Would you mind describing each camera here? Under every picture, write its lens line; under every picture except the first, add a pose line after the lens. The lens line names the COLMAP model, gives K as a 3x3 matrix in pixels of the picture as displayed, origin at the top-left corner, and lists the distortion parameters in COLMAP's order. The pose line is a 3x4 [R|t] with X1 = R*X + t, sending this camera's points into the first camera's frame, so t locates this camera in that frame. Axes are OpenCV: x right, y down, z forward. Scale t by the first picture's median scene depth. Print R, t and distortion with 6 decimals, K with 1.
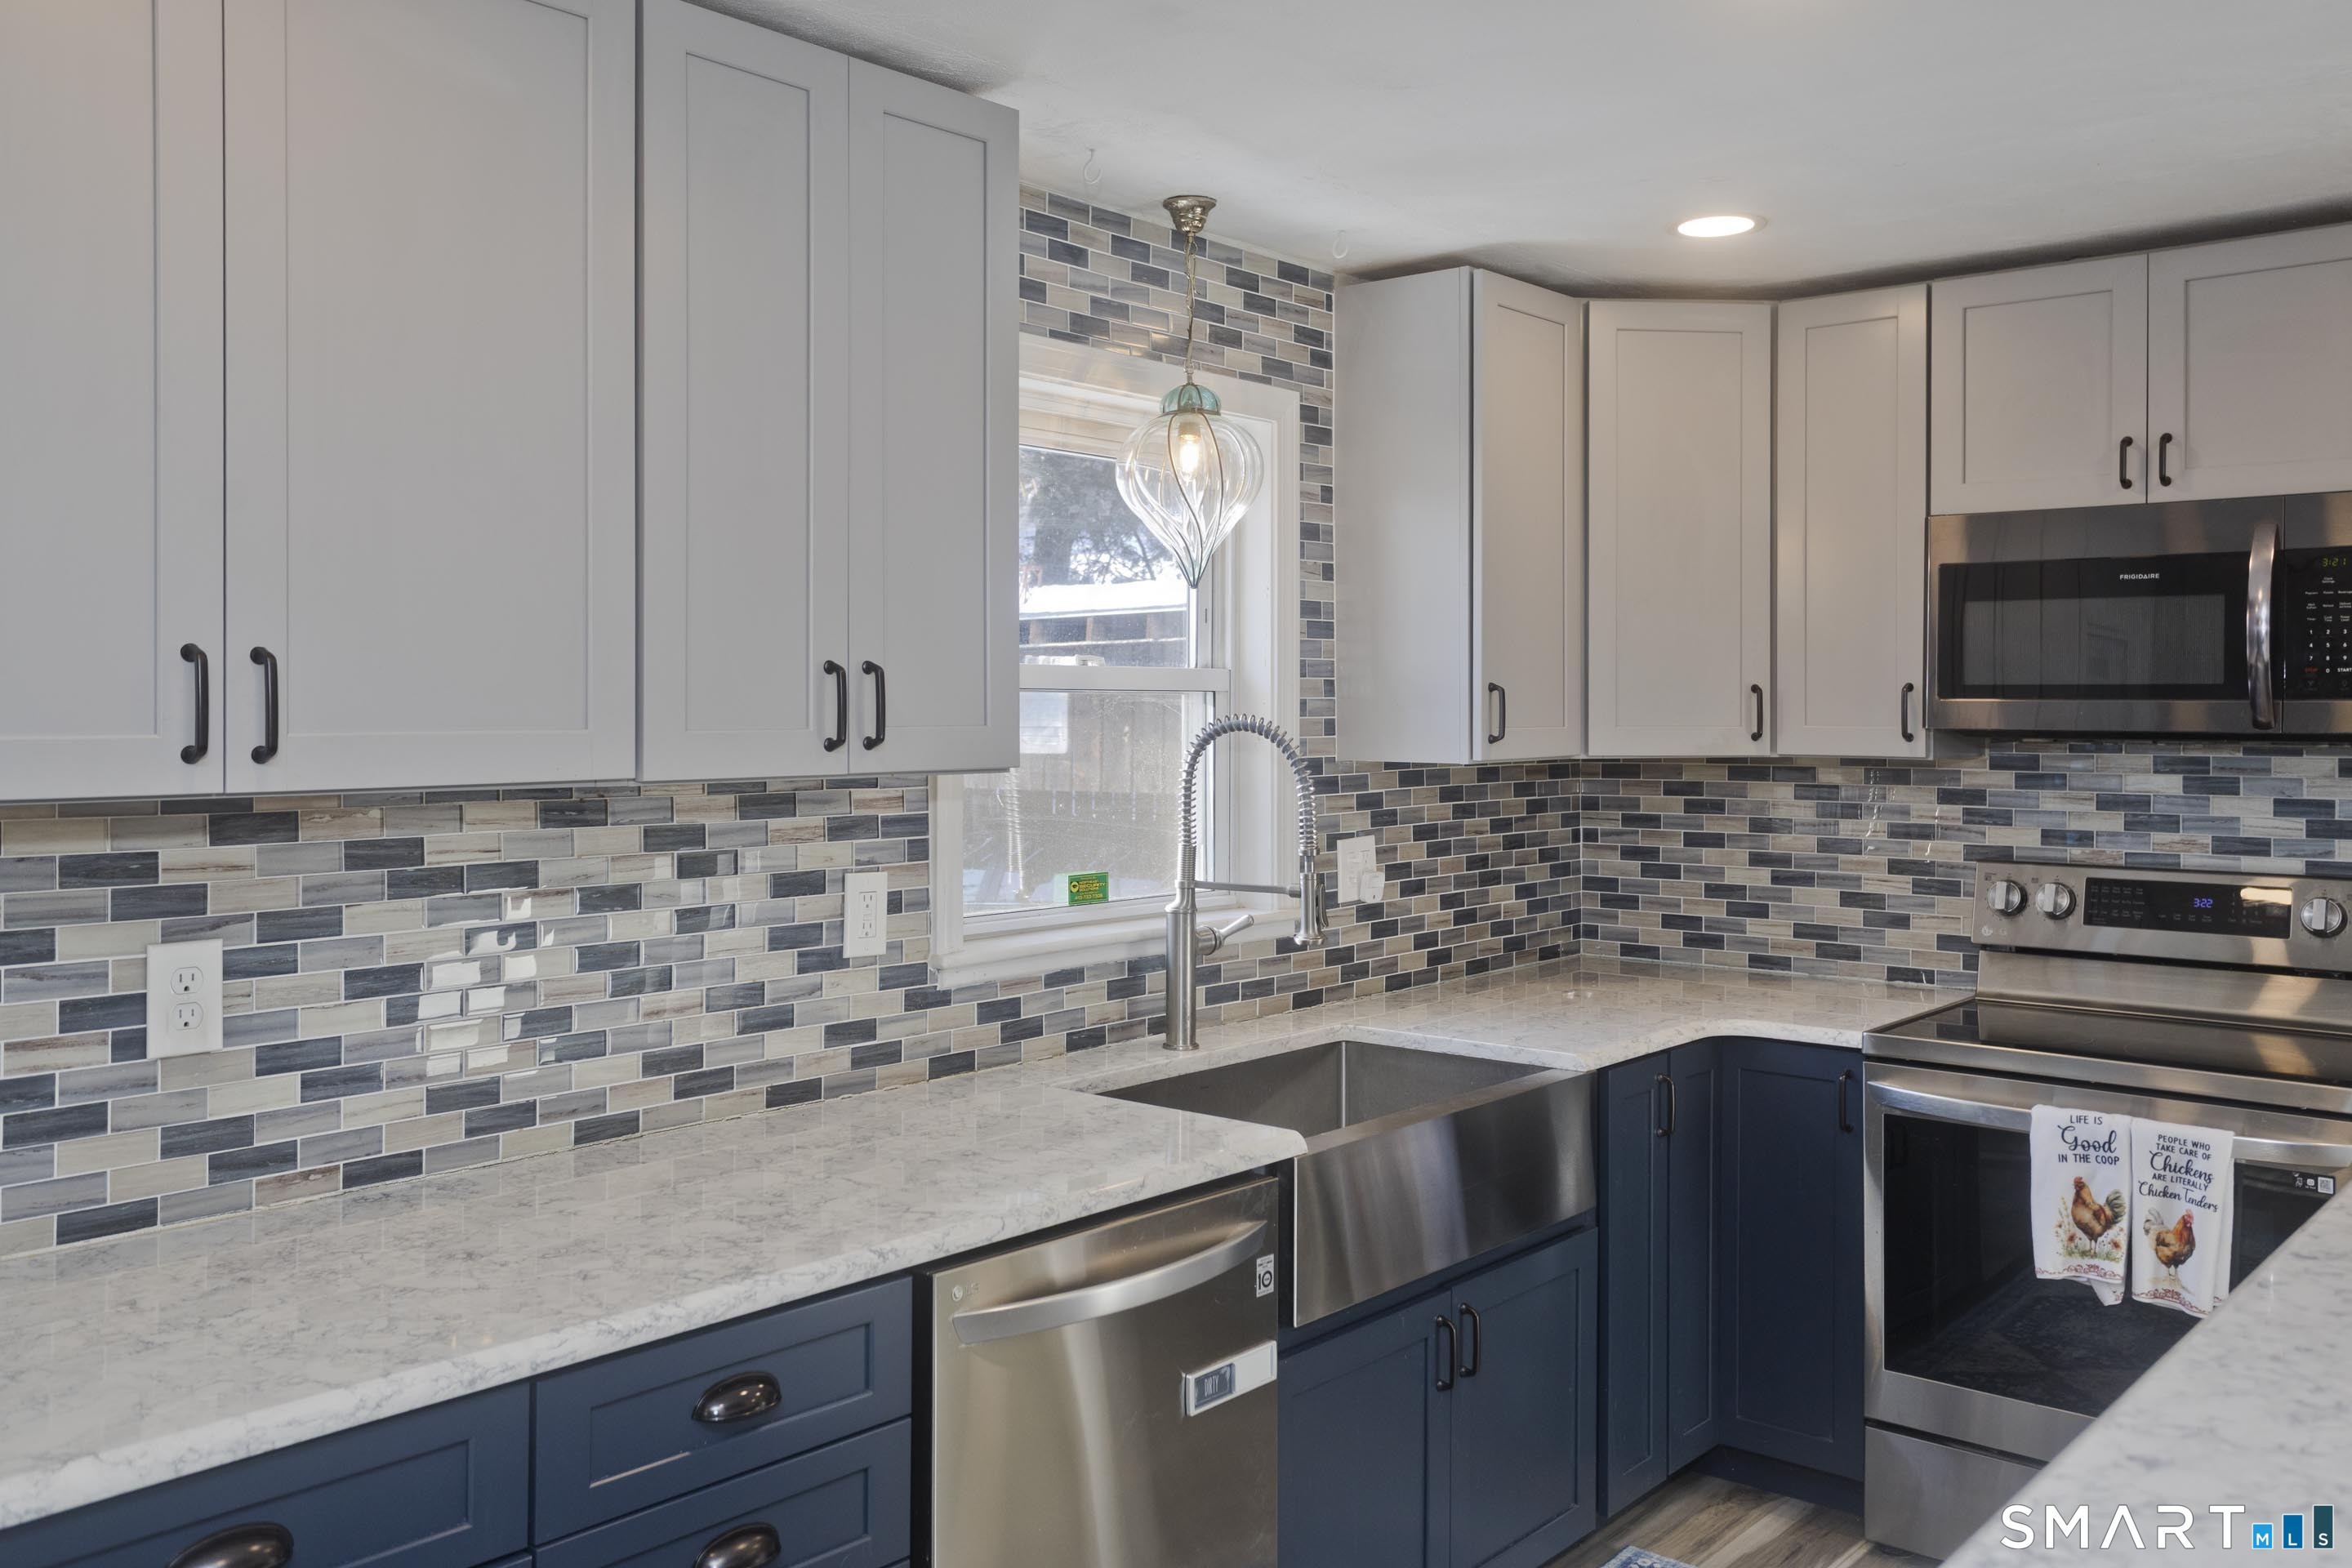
lens RADIAL K [[1970.7, 0, 1227.4], [0, 1970.7, 731.2], [0, 0, 1]] dist [-0.043168, 0.064480]
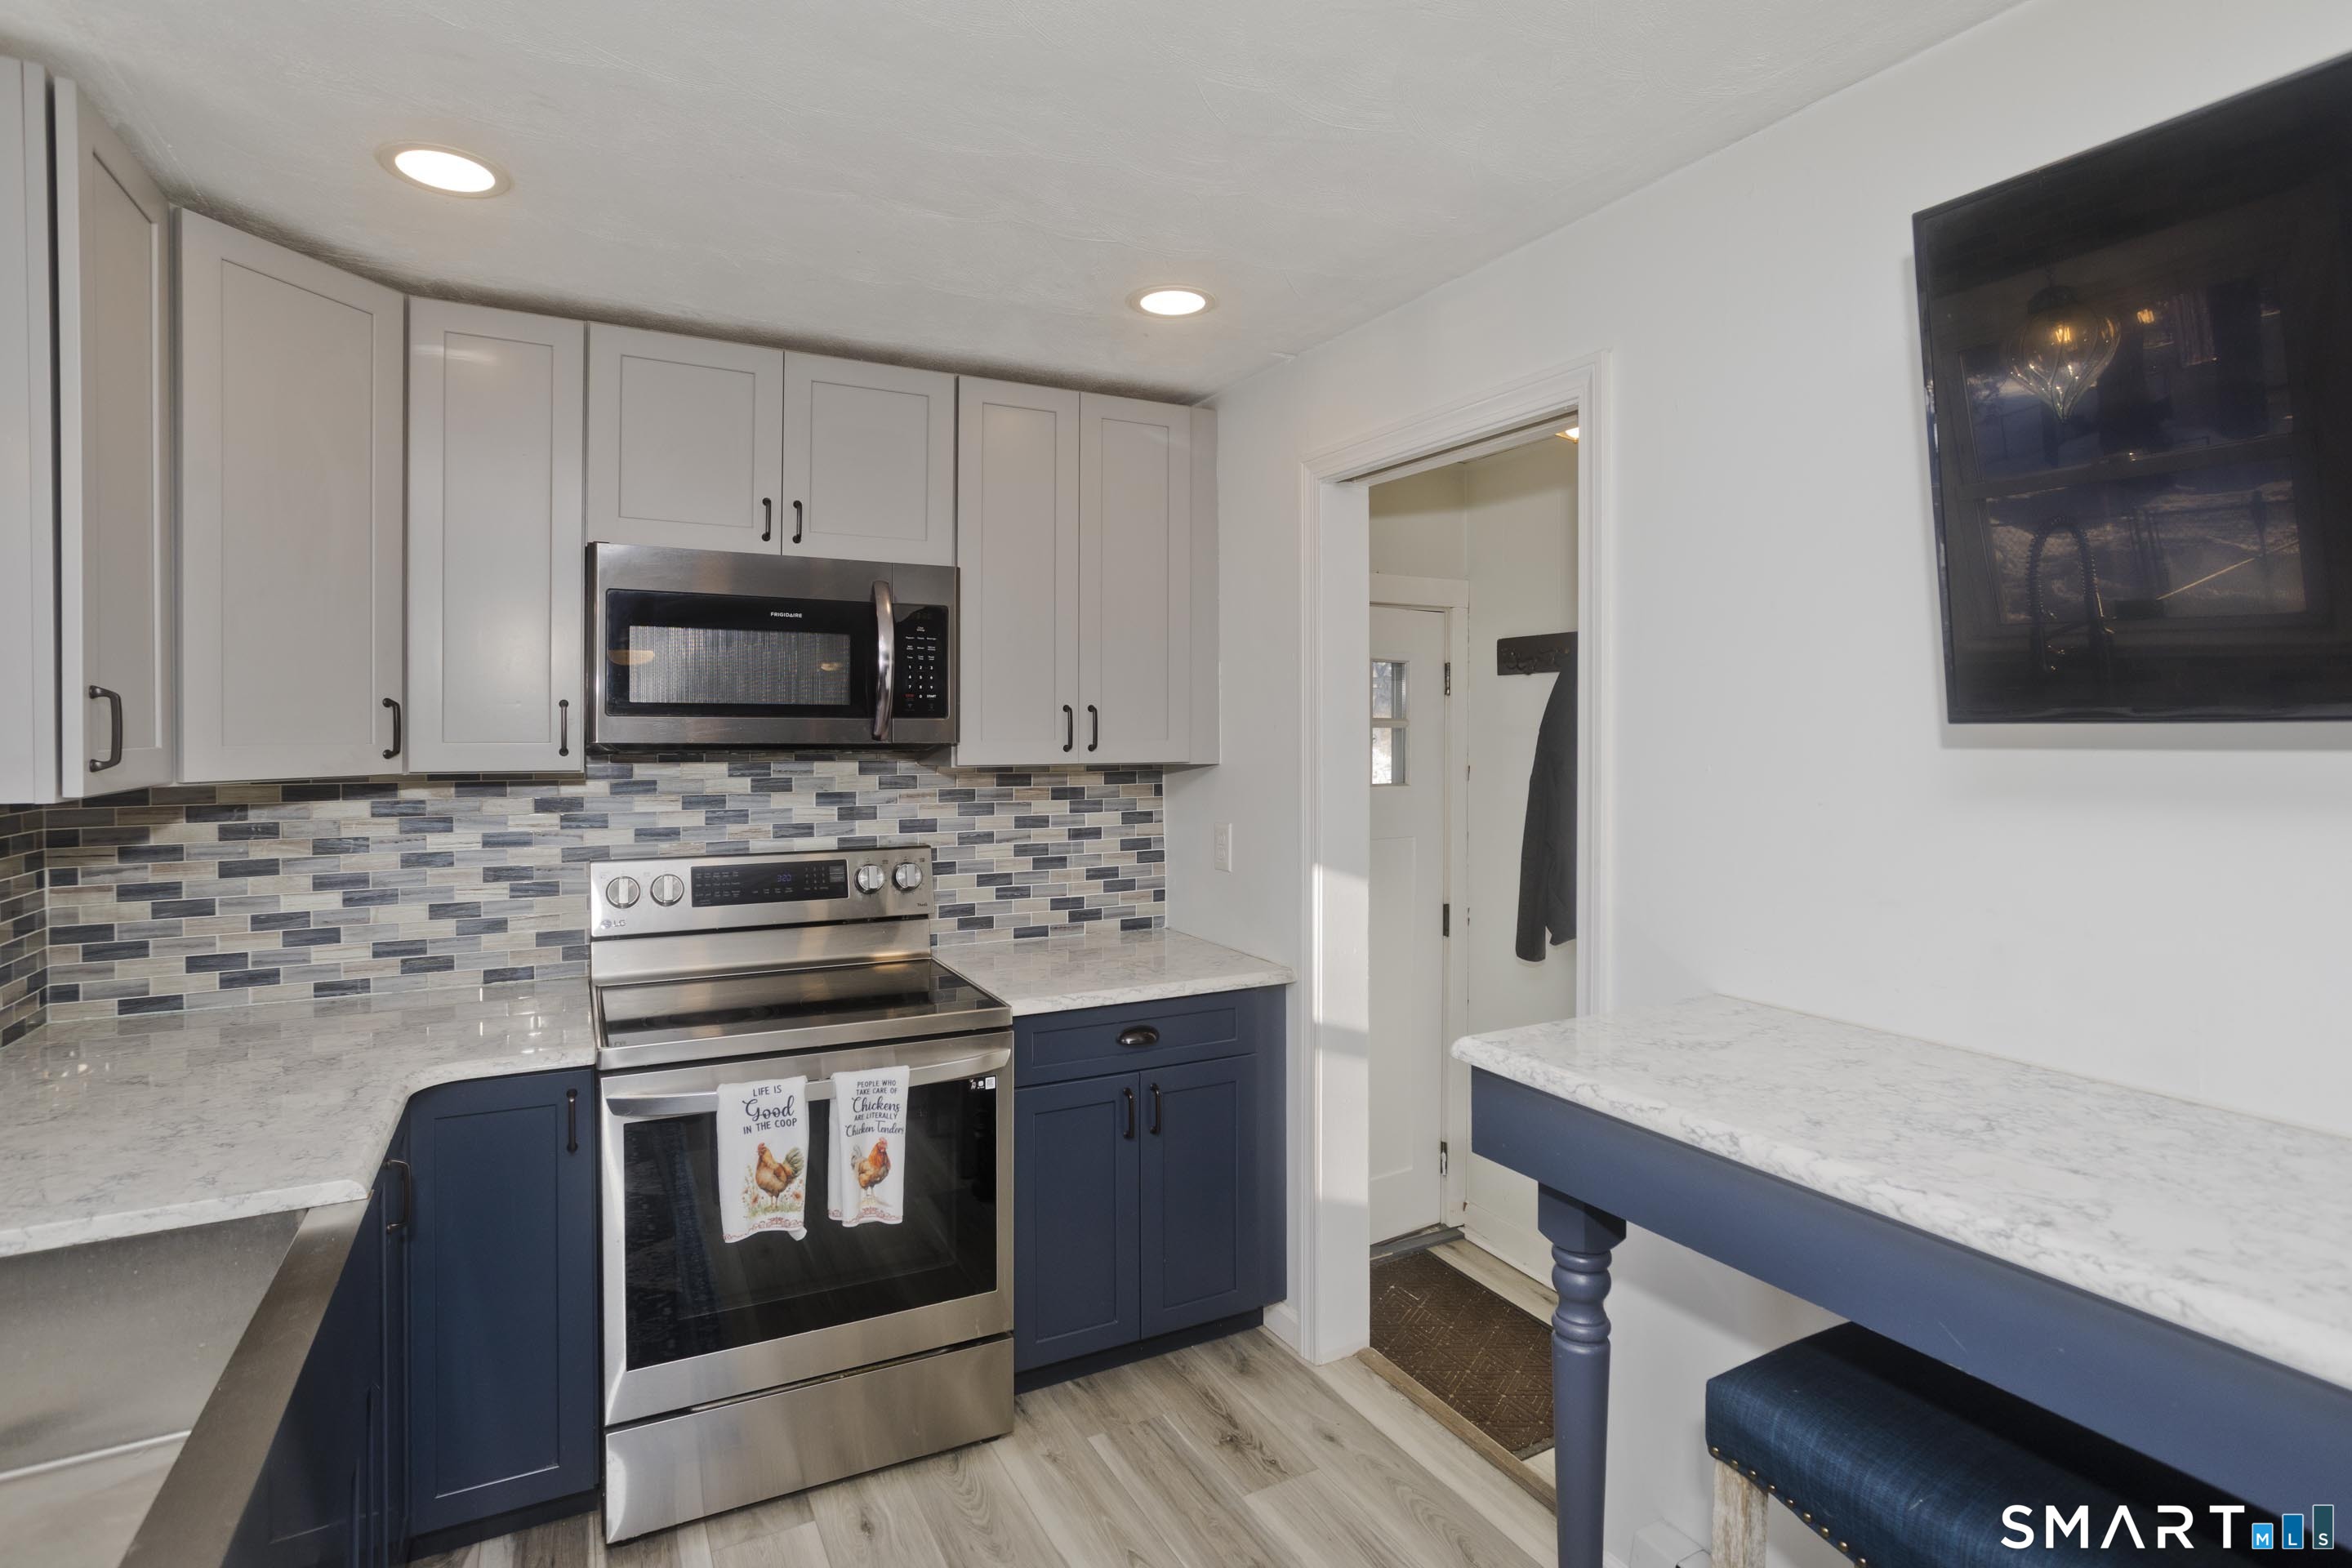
lens RADIAL K [[1168.2, 0, 1162.5], [0, 1168.2, 744.9], [0, 0, 1]] dist [-0.026056, 0.015478]
pose [[0.385932, -0.013721, 0.922425, -0.106240], [0.005145, 0.999906, 0.012721, -0.007206], [-0.922513, -0.000164, 0.385966, 0.508879]]
